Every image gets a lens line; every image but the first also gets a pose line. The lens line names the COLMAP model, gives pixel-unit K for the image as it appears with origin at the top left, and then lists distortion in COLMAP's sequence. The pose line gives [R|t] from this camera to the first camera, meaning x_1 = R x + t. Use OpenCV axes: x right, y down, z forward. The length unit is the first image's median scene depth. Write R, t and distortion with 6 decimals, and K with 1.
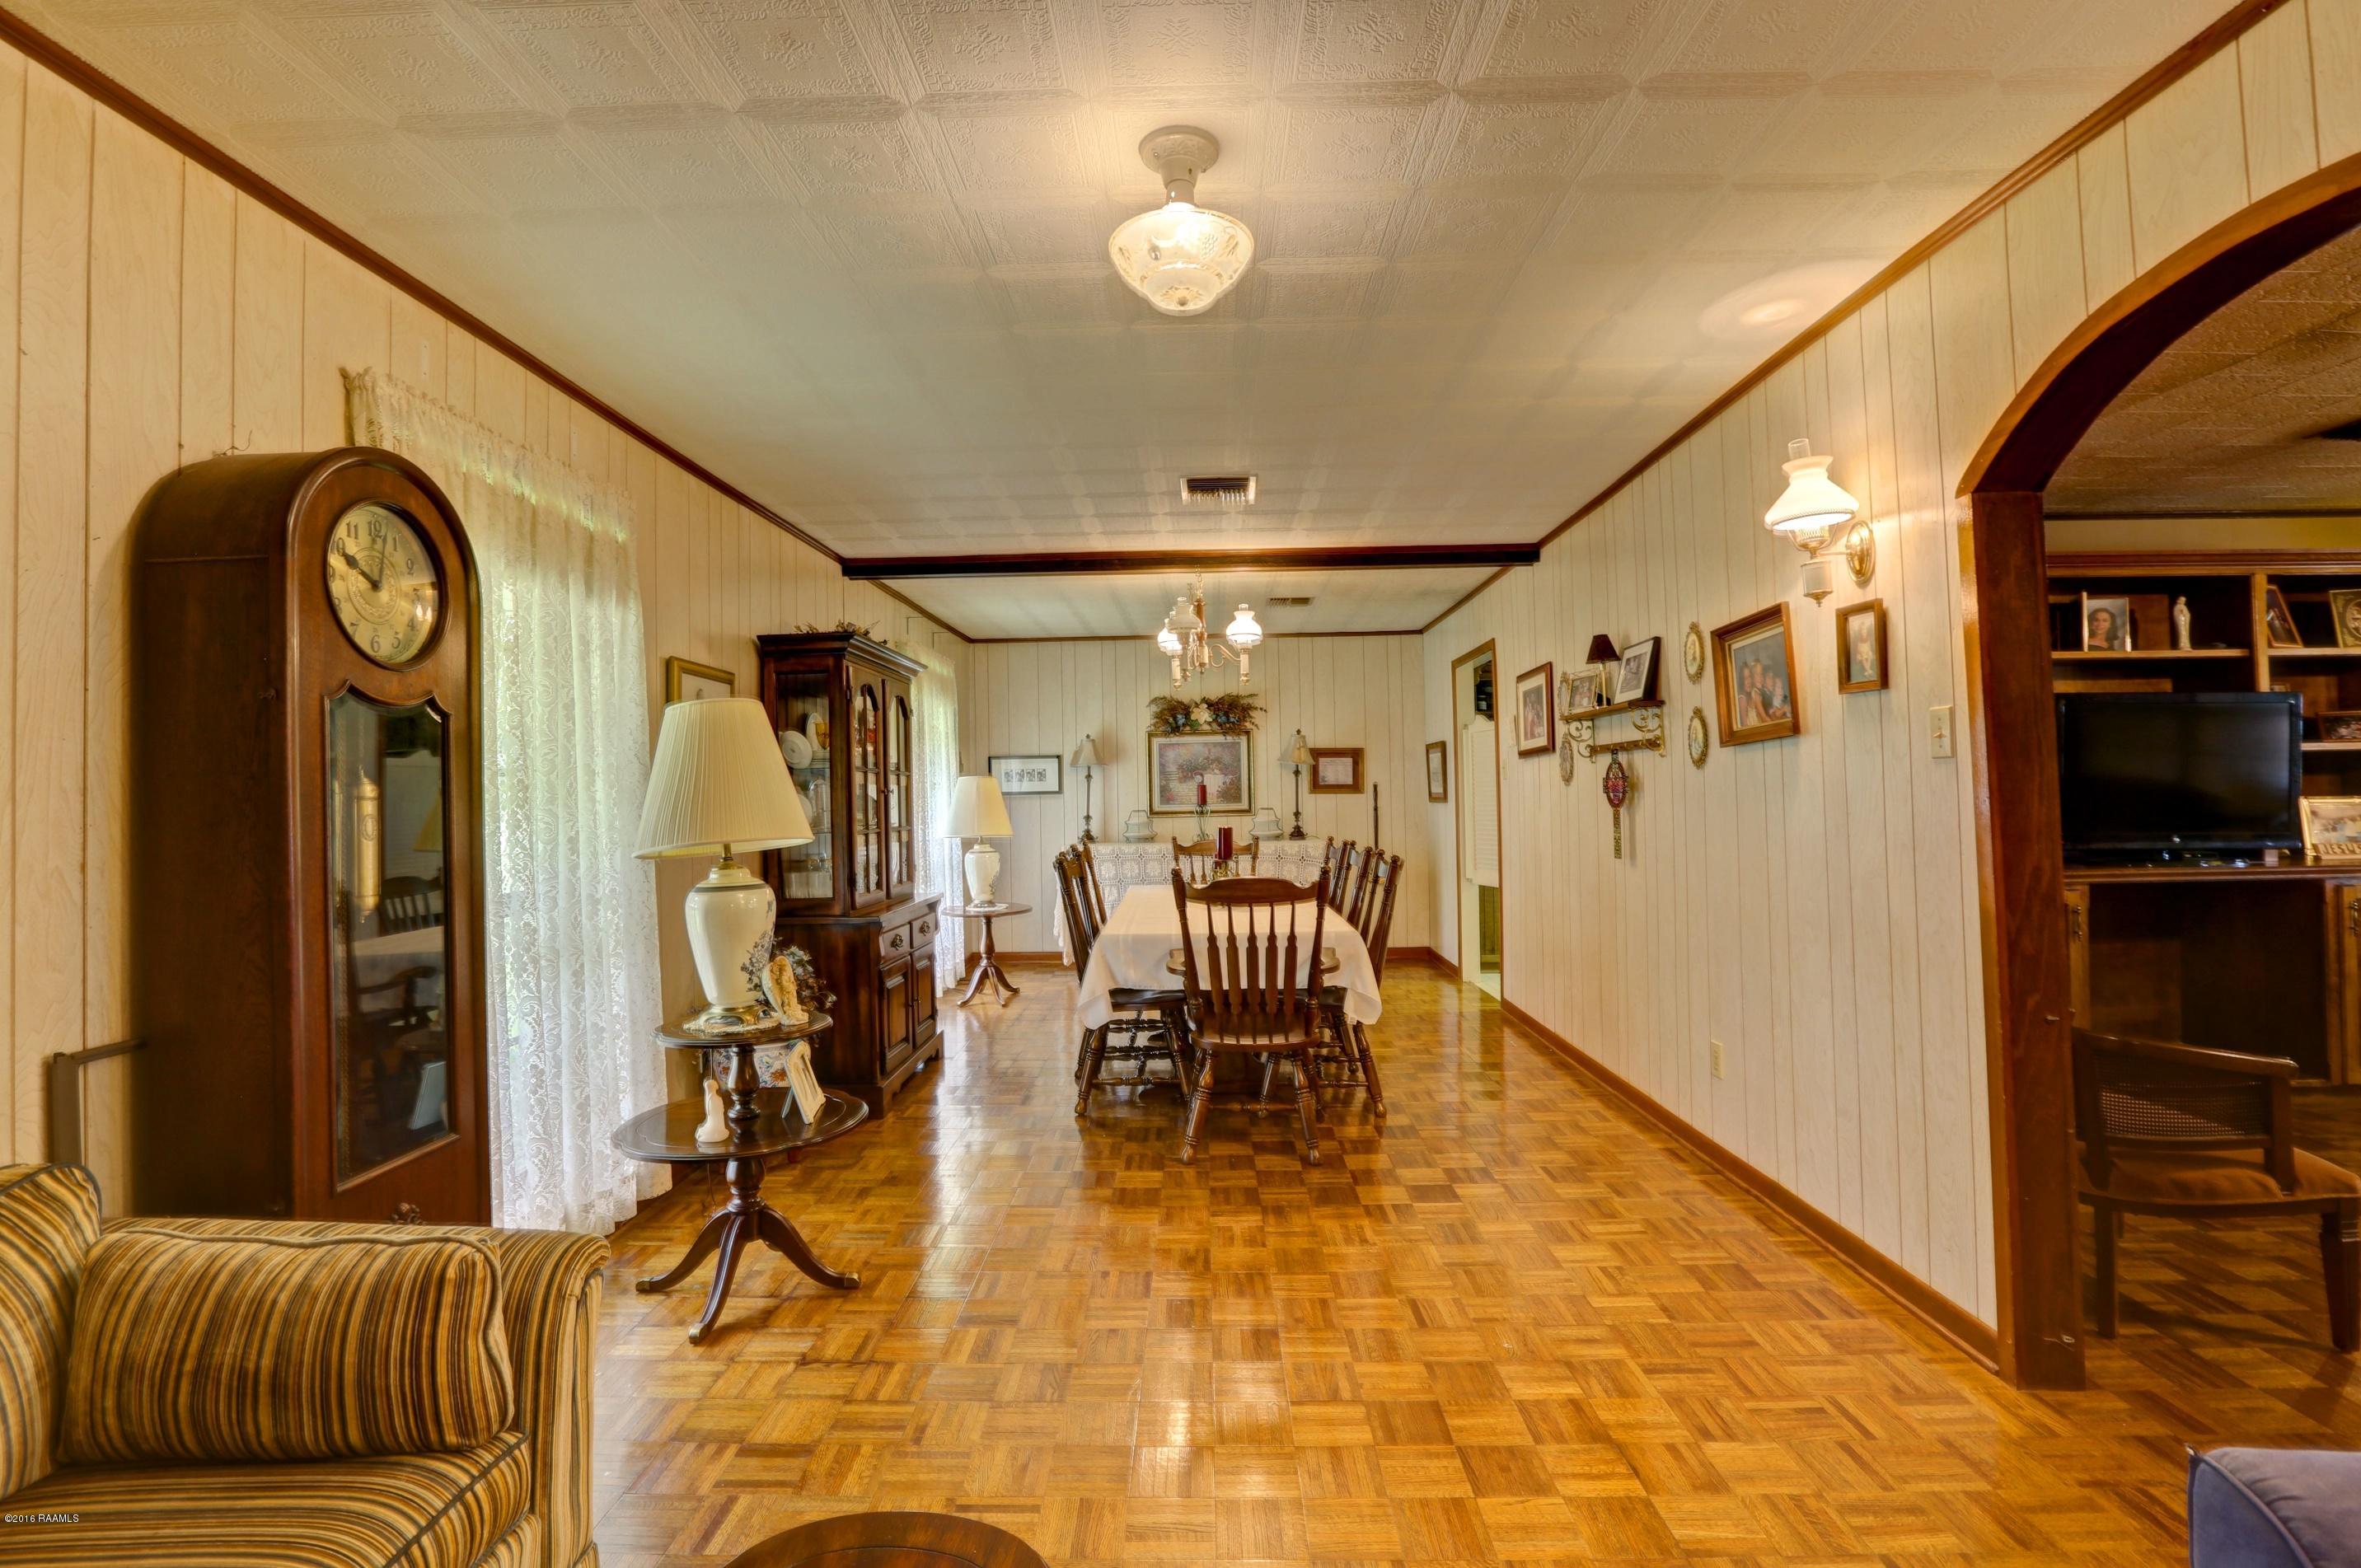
lens RADIAL K [[1084.6, 0, 1182.2], [0, 1084.6, 783.3], [0, 0, 1]] dist [-0.023939, 0.001343]
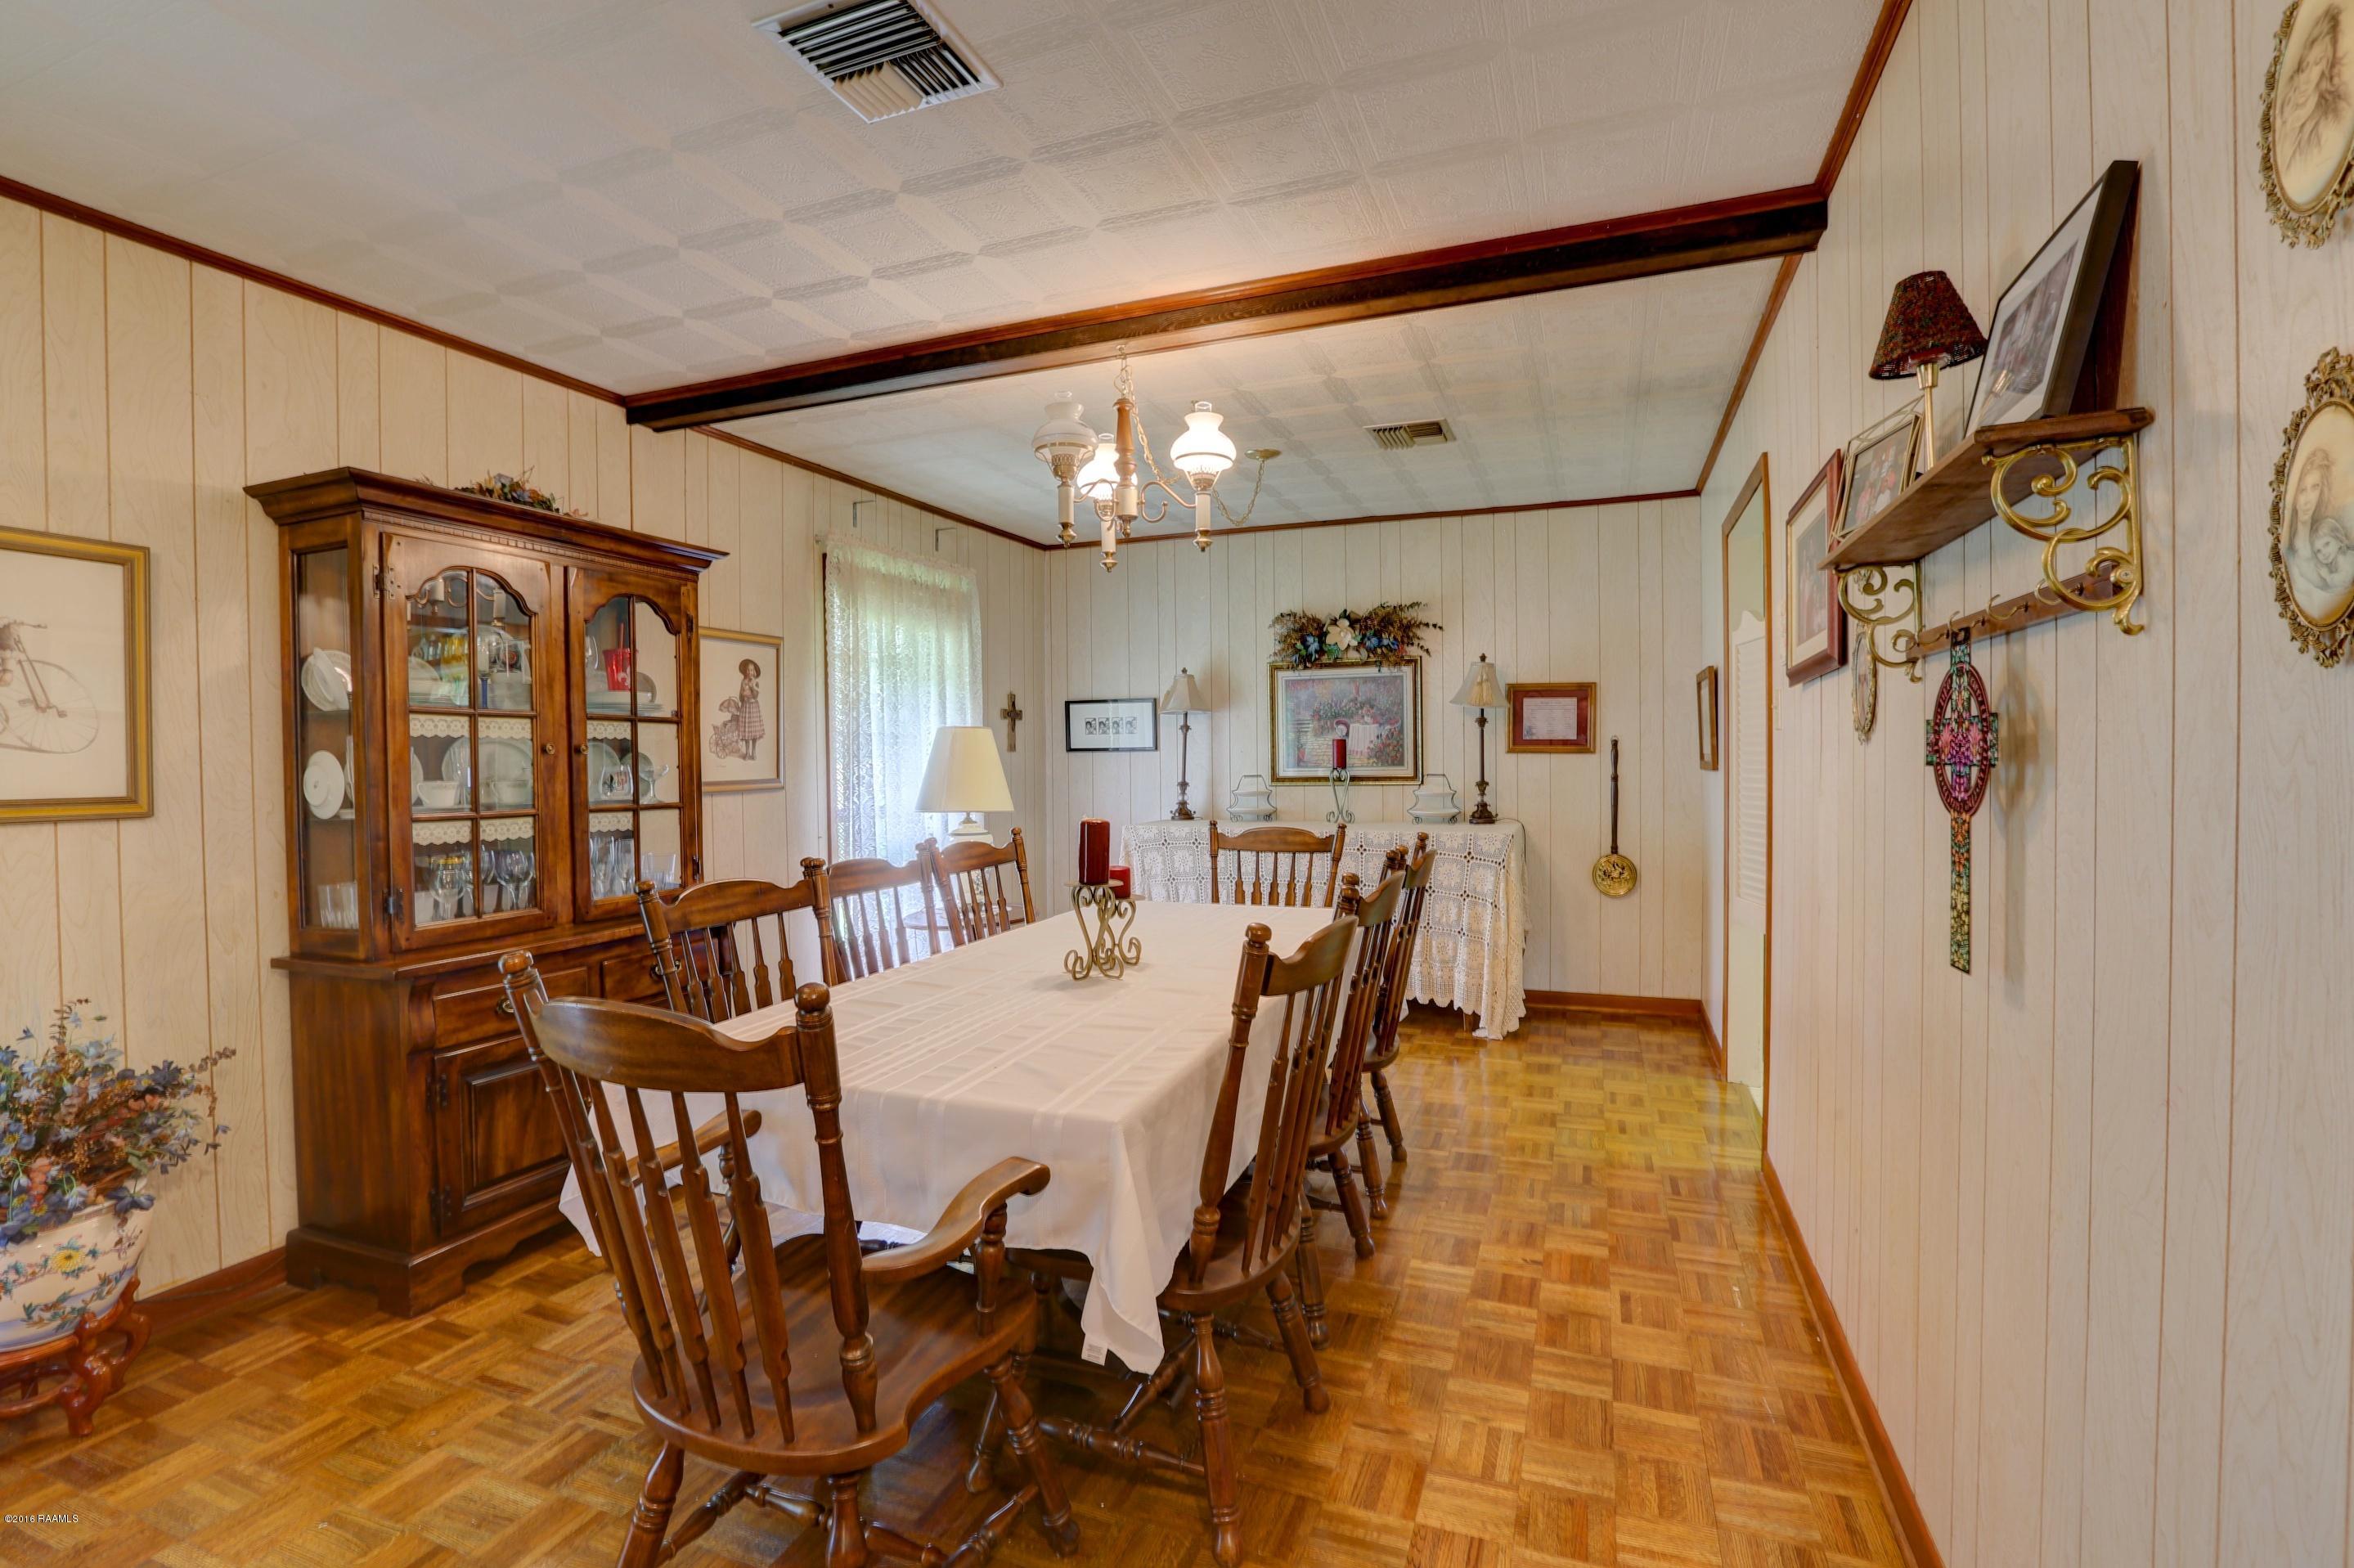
lens RADIAL K [[1081.4, 0, 1163.5], [0, 1081.4, 779.2], [0, 0, 1]] dist [-0.023939, 0.001343]
pose [[0.938526, 0.016510, -0.344813, 0.149077], [-0.003248, 0.999234, 0.039003, 0.000461], [0.345193, -0.035486, 0.937861, 0.320566]]
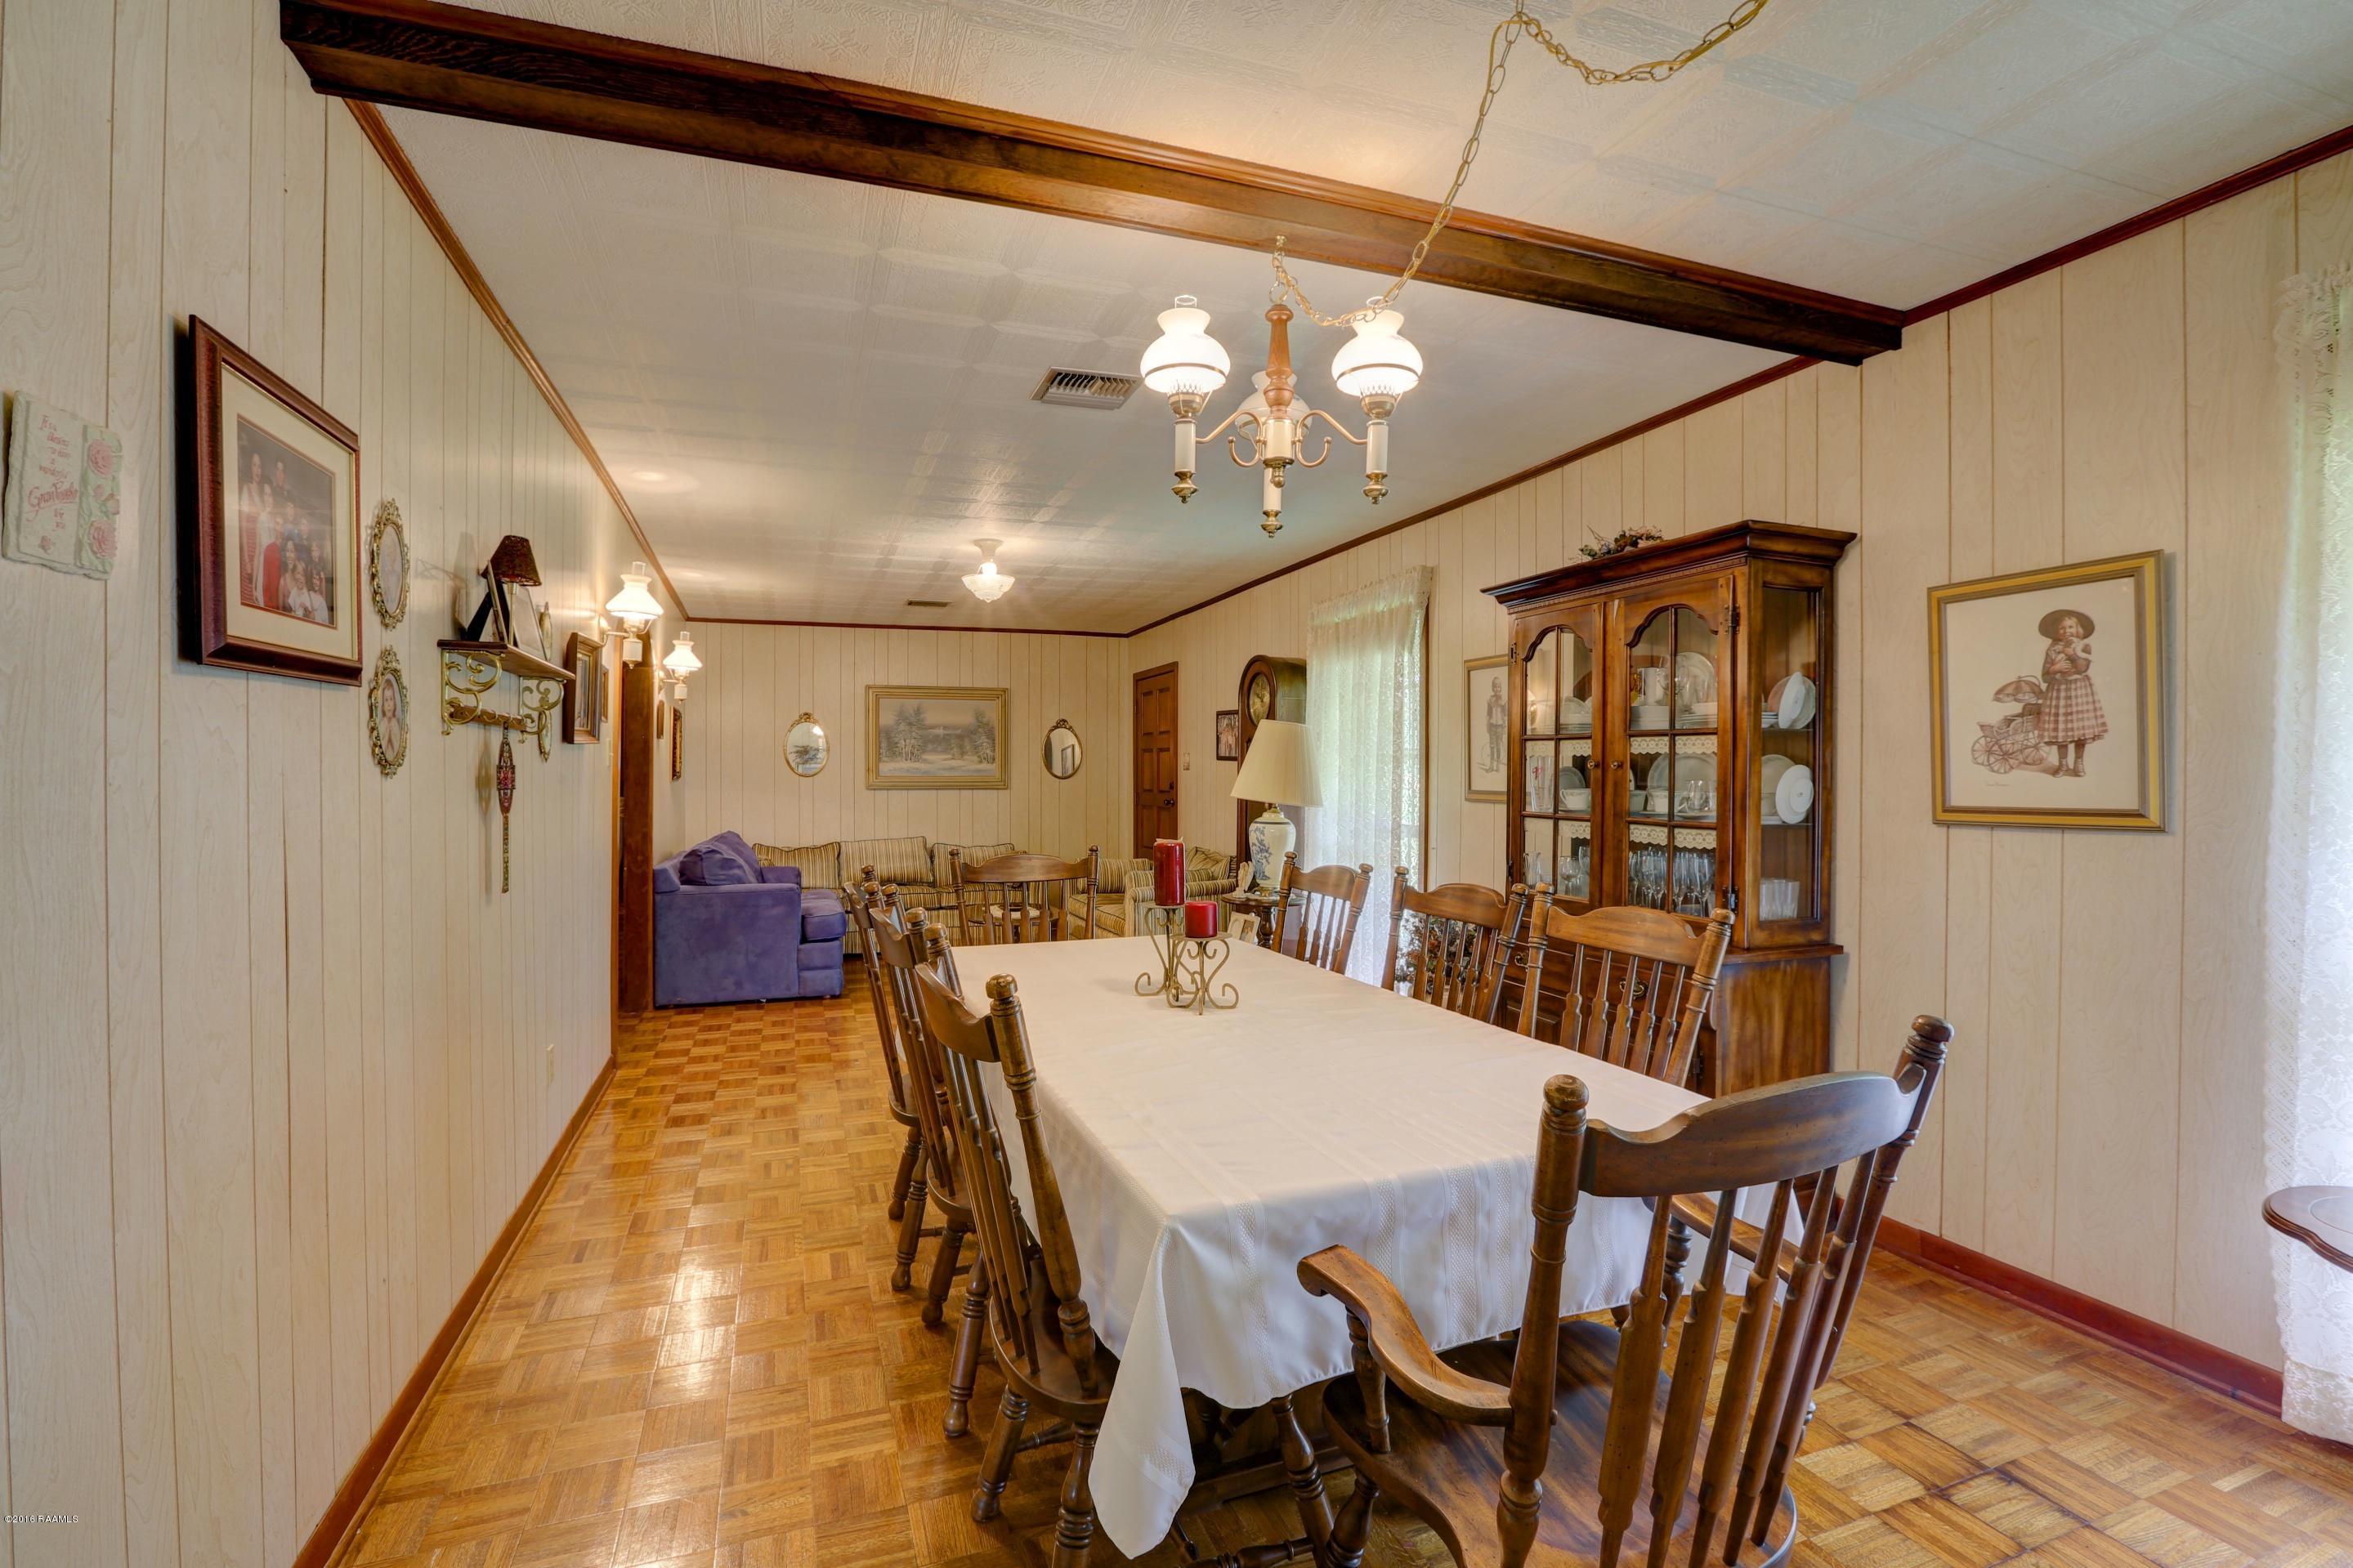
lens RADIAL K [[1080.8, 0, 1175.5], [0, 1080.8, 780.0], [0, 0, 1]] dist [-0.023939, 0.001343]
pose [[-0.926557, 0.010779, -0.376001, 0.137901], [0.013290, 0.999903, -0.004084, 0.010652], [0.375921, -0.008781, -0.926610, 0.914202]]
